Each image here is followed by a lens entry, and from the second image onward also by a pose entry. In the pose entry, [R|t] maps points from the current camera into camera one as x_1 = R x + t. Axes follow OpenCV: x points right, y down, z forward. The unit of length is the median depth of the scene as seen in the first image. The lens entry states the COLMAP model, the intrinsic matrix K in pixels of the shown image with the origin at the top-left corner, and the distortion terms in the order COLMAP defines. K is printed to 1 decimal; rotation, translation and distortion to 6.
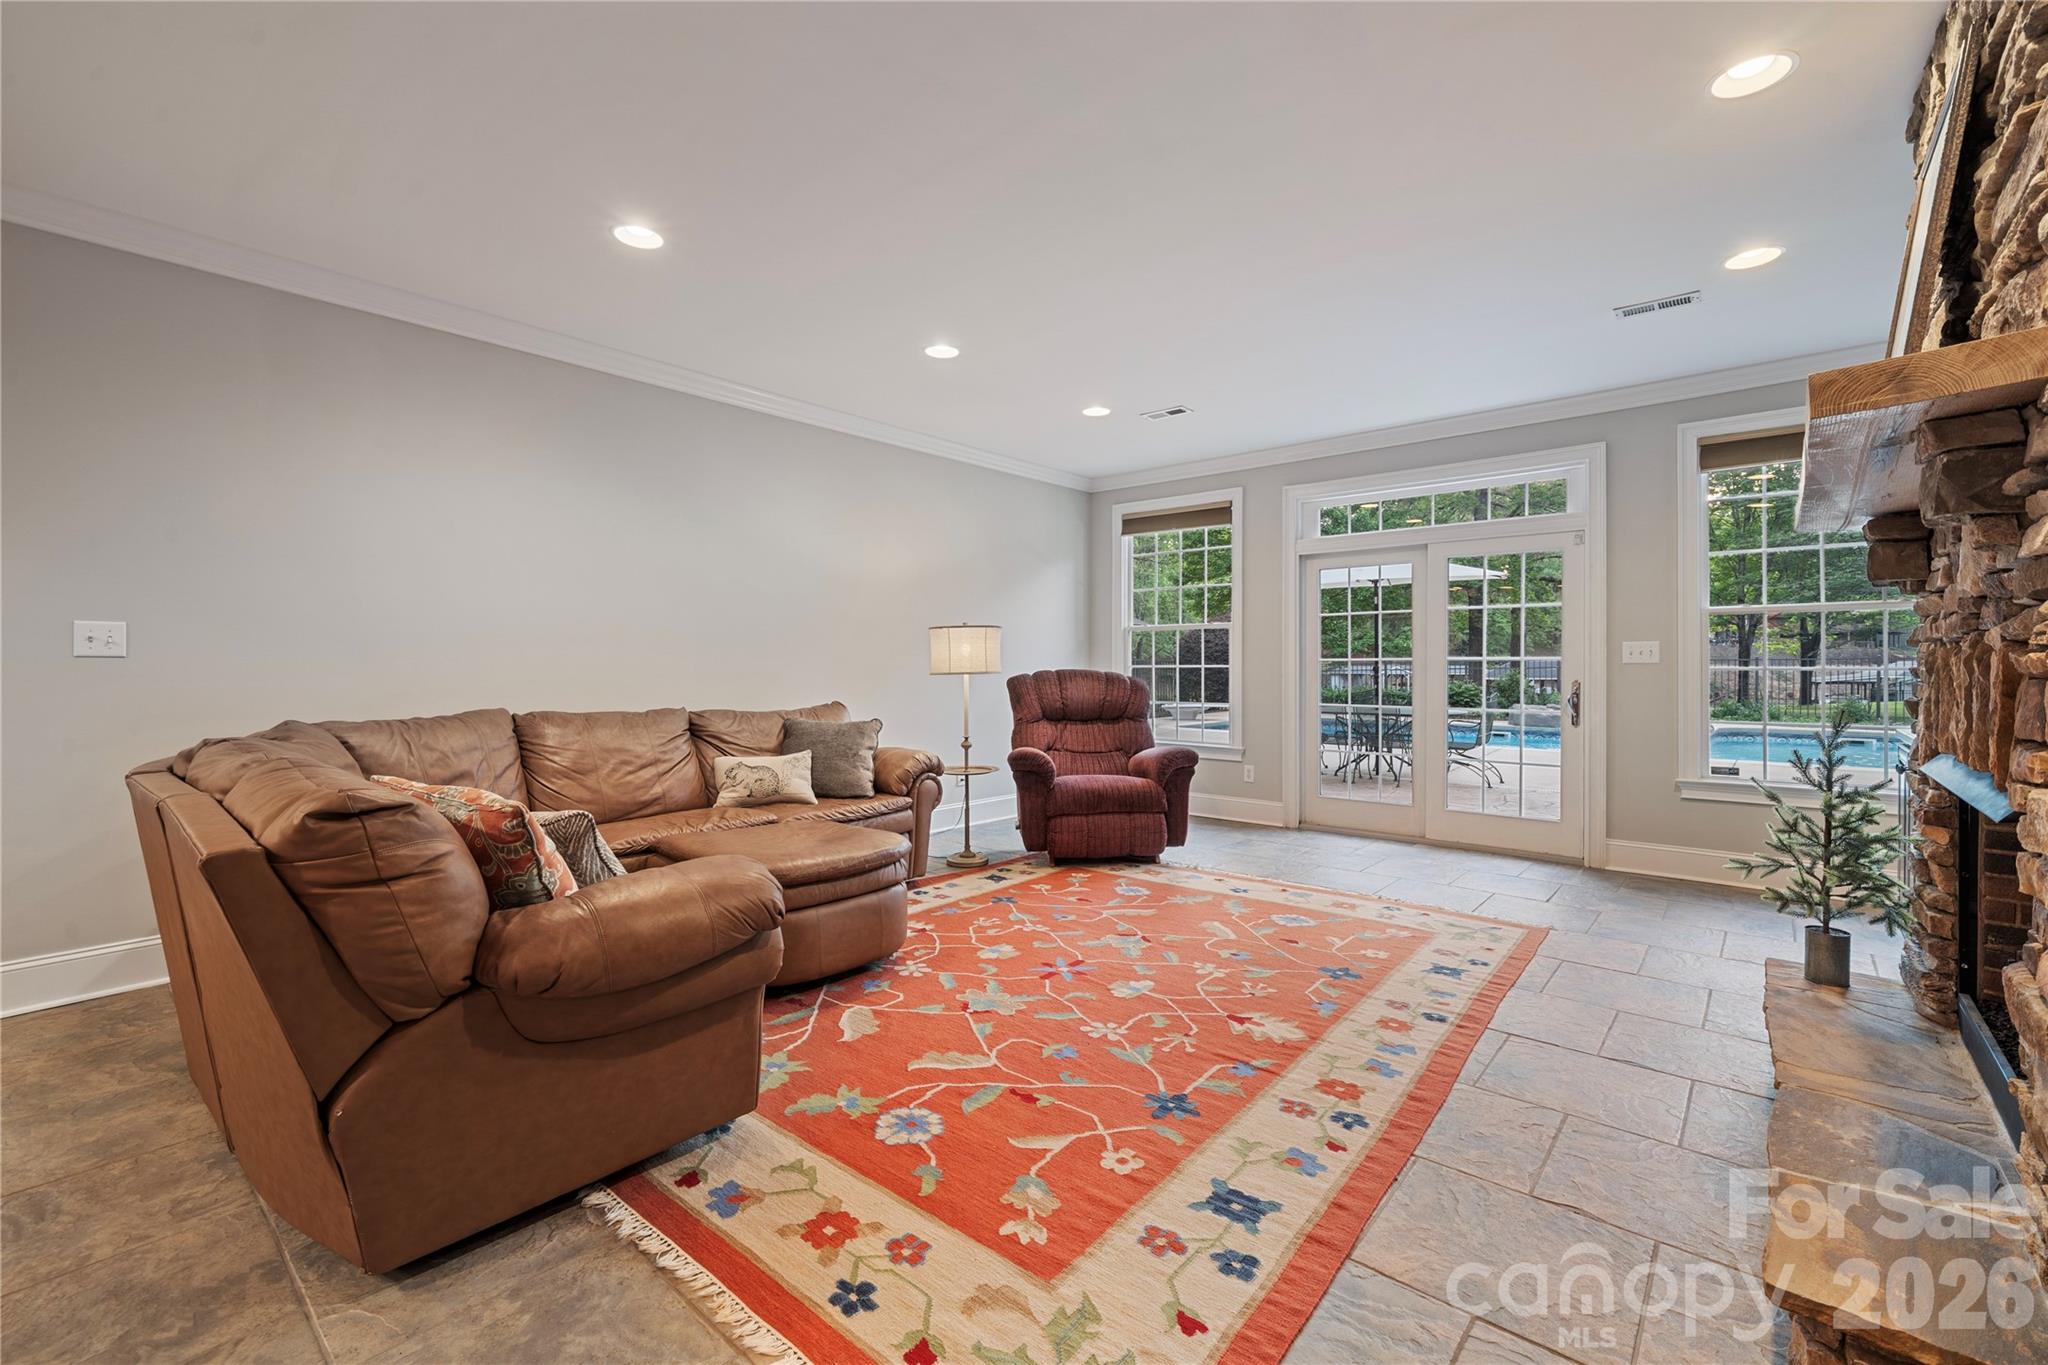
lens RADIAL K [[841.8, 0, 1021.8], [0, 841.8, 673.4], [0, 0, 1]] dist [0.000585, -0.000017]
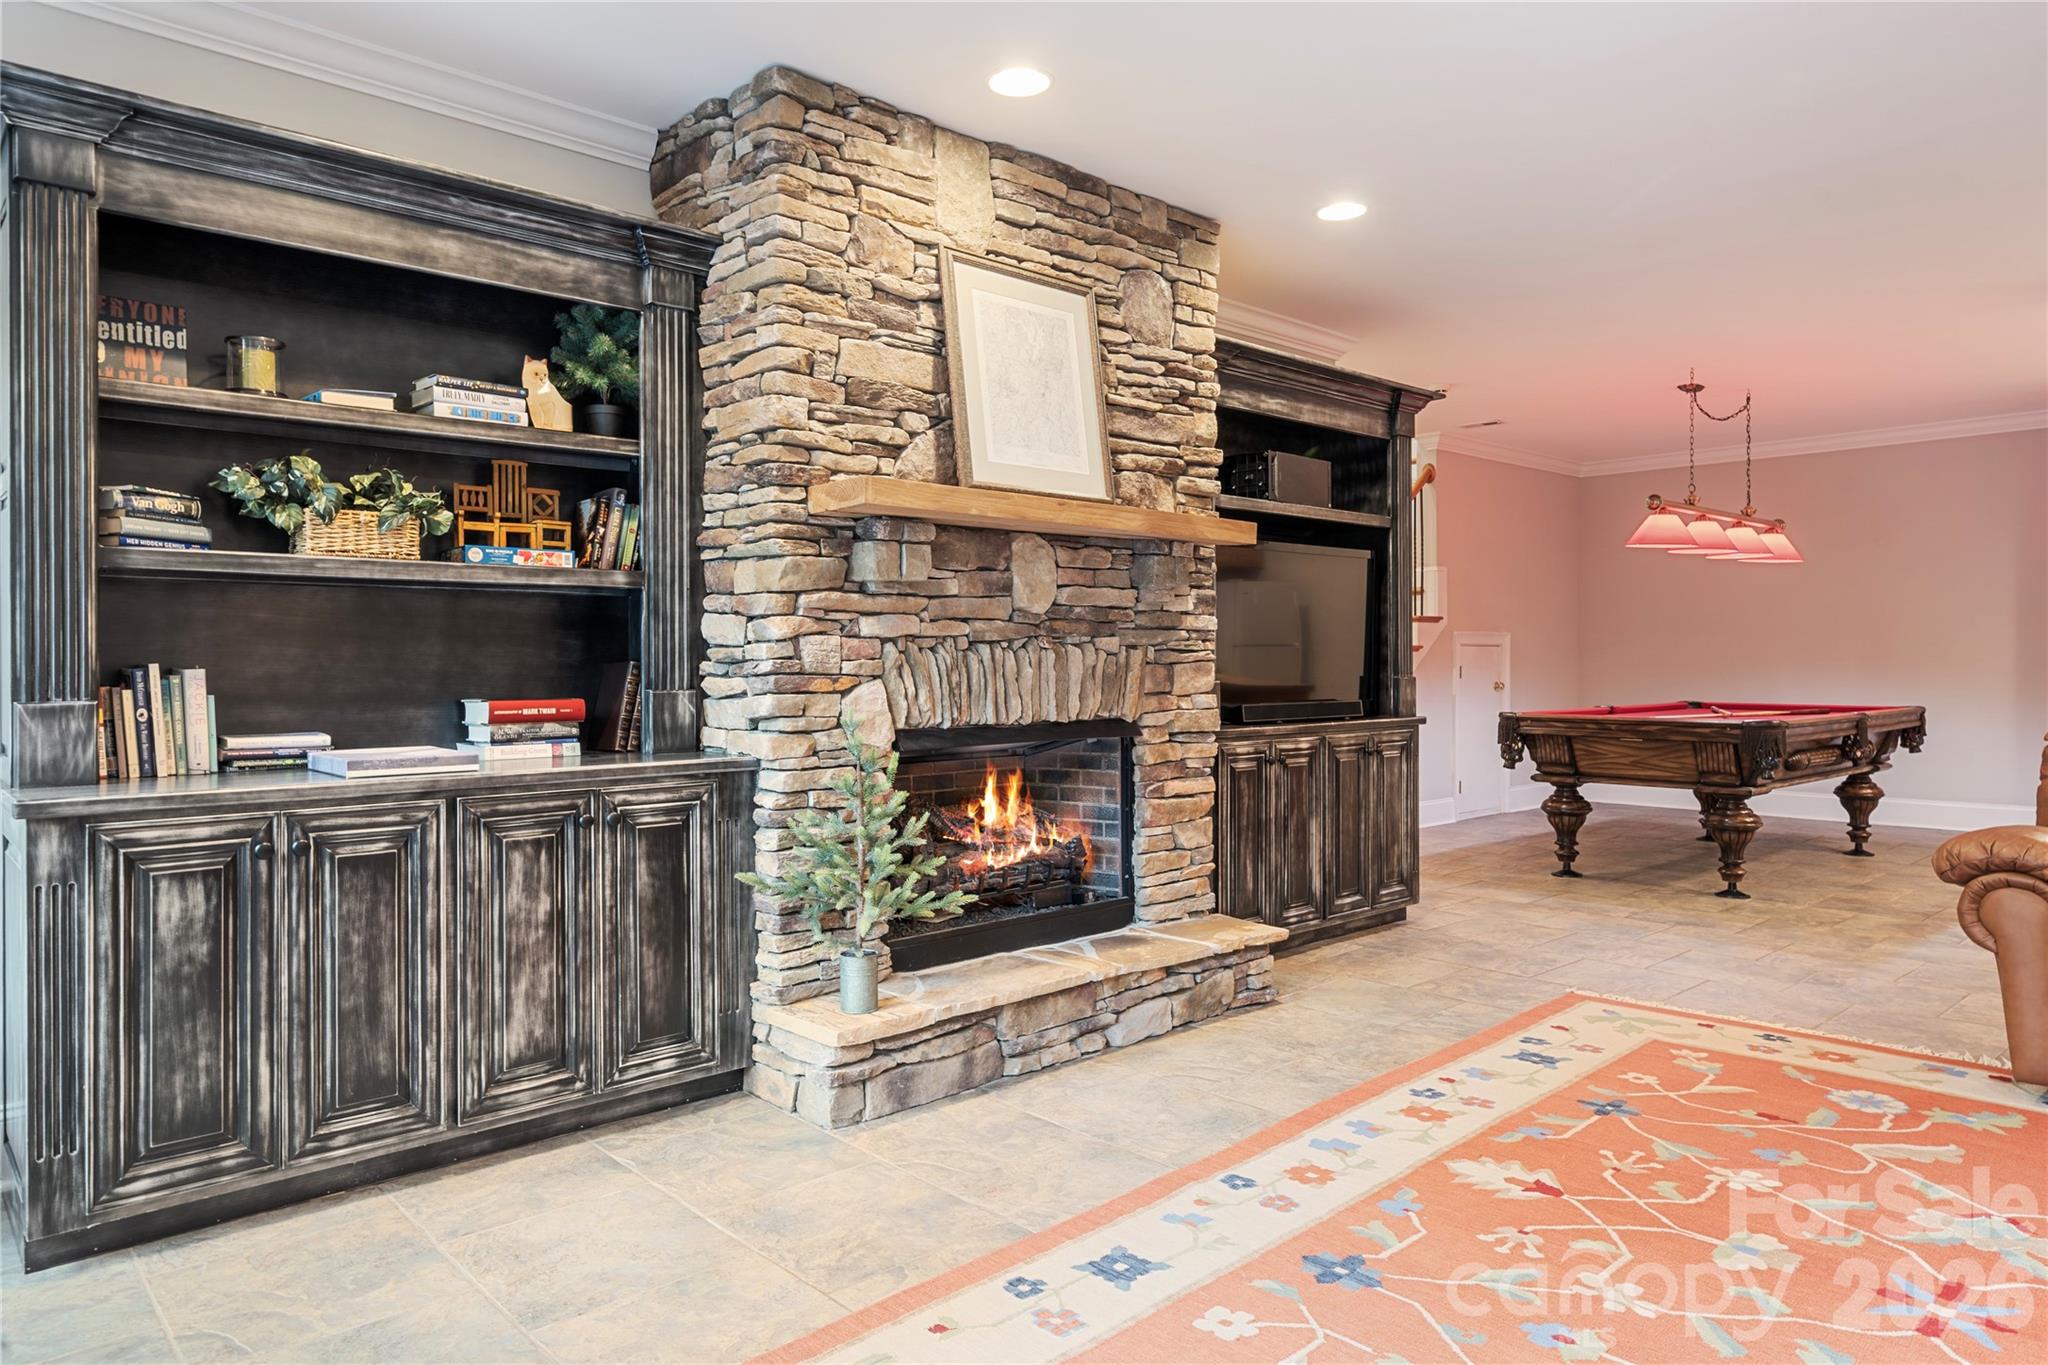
lens RADIAL K [[1296.1, 0, 1026.4], [0, 1296.1, 670.1], [0, 0, 1]] dist [-0.001146, -0.000156]
pose [[-0.994790, -0.001093, 0.101939, 0.569947], [0.000905, 0.999808, 0.019555, -0.018517], [-0.101941, 0.019545, -0.994598, 2.087118]]
